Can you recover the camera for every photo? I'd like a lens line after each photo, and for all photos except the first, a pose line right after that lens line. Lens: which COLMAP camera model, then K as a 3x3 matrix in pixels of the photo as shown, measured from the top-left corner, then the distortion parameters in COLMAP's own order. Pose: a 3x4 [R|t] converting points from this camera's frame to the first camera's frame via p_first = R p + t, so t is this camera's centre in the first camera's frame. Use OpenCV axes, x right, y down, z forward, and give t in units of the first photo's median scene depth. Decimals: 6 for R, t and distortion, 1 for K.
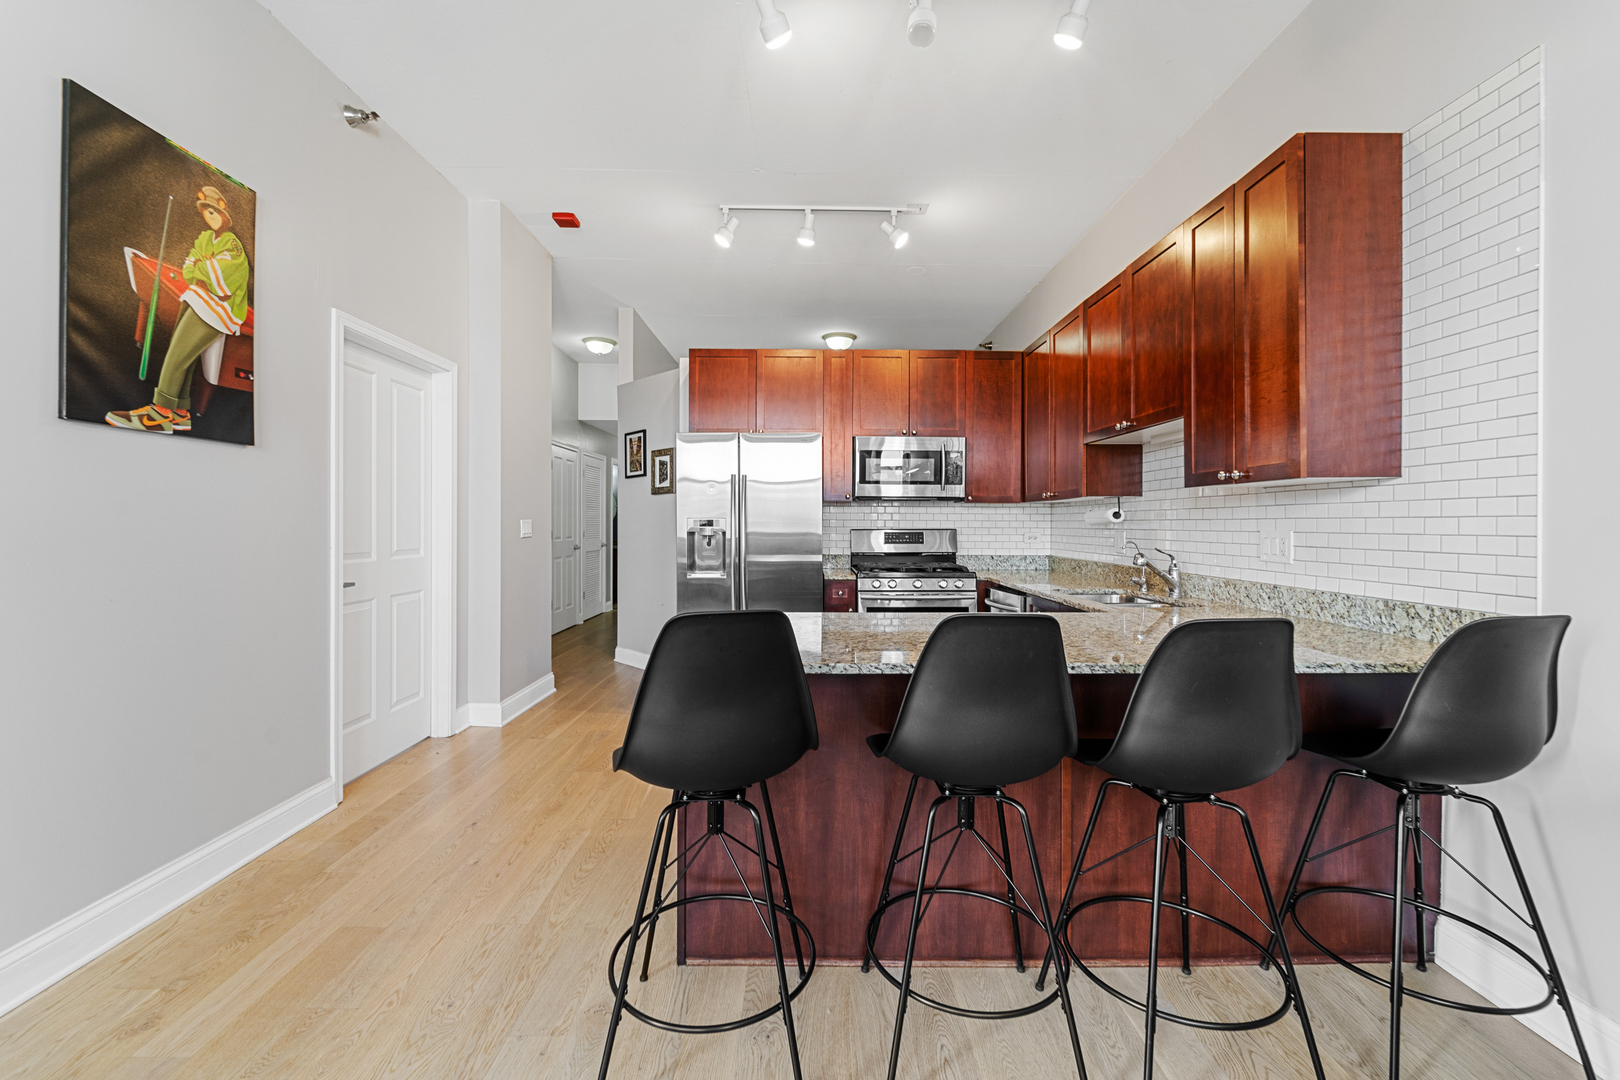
lens RADIAL K [[662.1, 0, 813.9], [0, 662.1, 512.9], [0, 0, 1]] dist [0.002929, -0.002033]
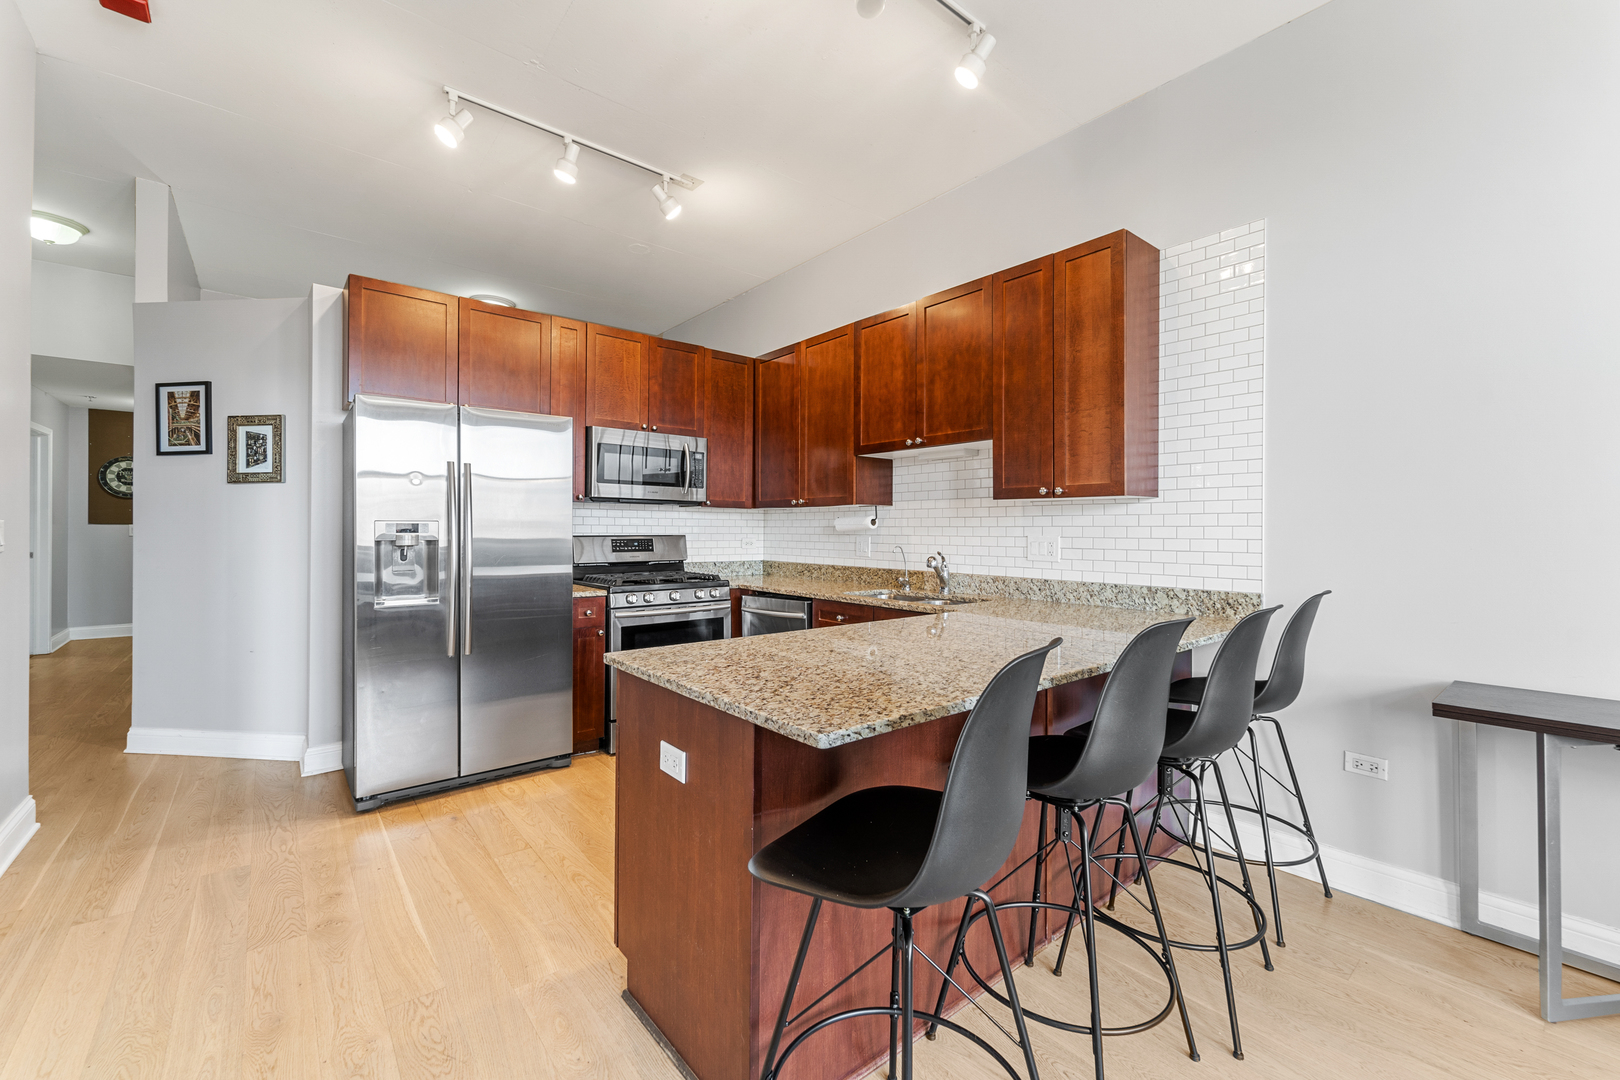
lens RADIAL K [[662.1, 0, 812.1], [0, 662.1, 517.2], [0, 0, 1]] dist [0.002929, -0.002033]
pose [[0.780283, 0.013332, 0.625284, -0.266560], [-0.012803, 0.999904, -0.005342, 0.001986], [-0.625295, -0.003837, 0.780379, 0.180840]]
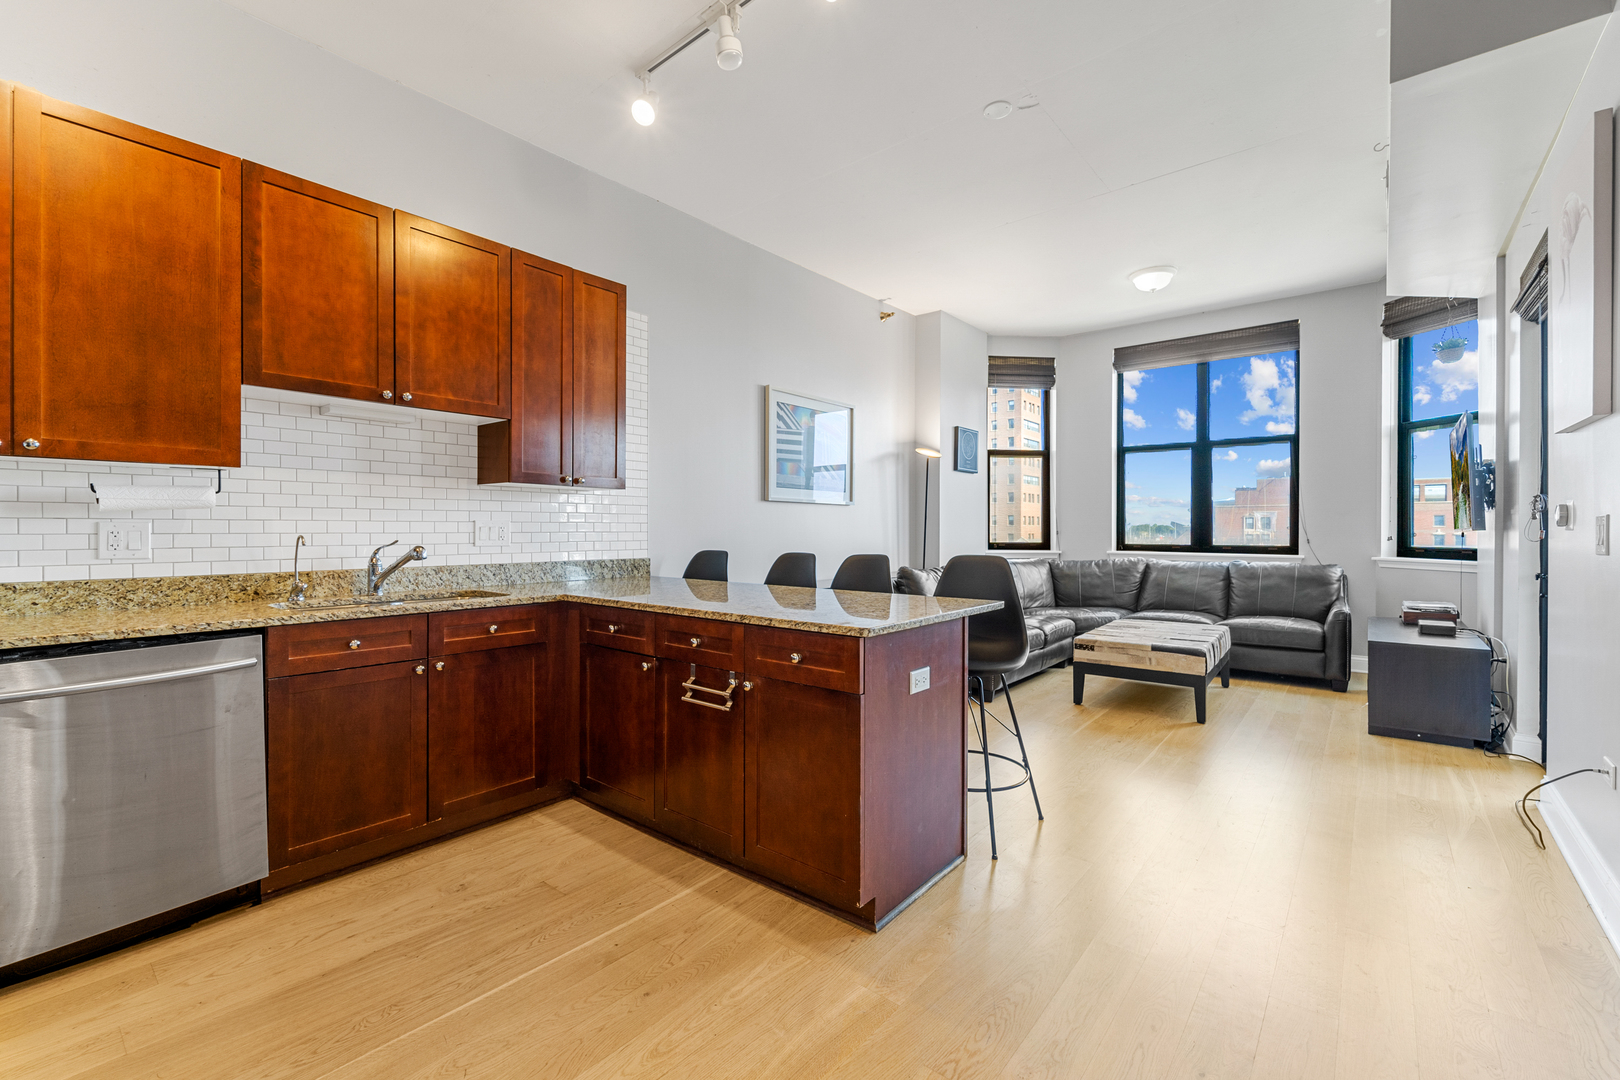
lens RADIAL K [[662.1, 0, 809.7], [0, 662.1, 533.8], [0, 0, 1]] dist [0.002929, -0.002033]
pose [[-0.762847, -0.008623, 0.646521, -0.355497], [-0.013756, 0.999901, -0.002894, 0.028668], [-0.646433, -0.011101, -0.762890, 0.968291]]
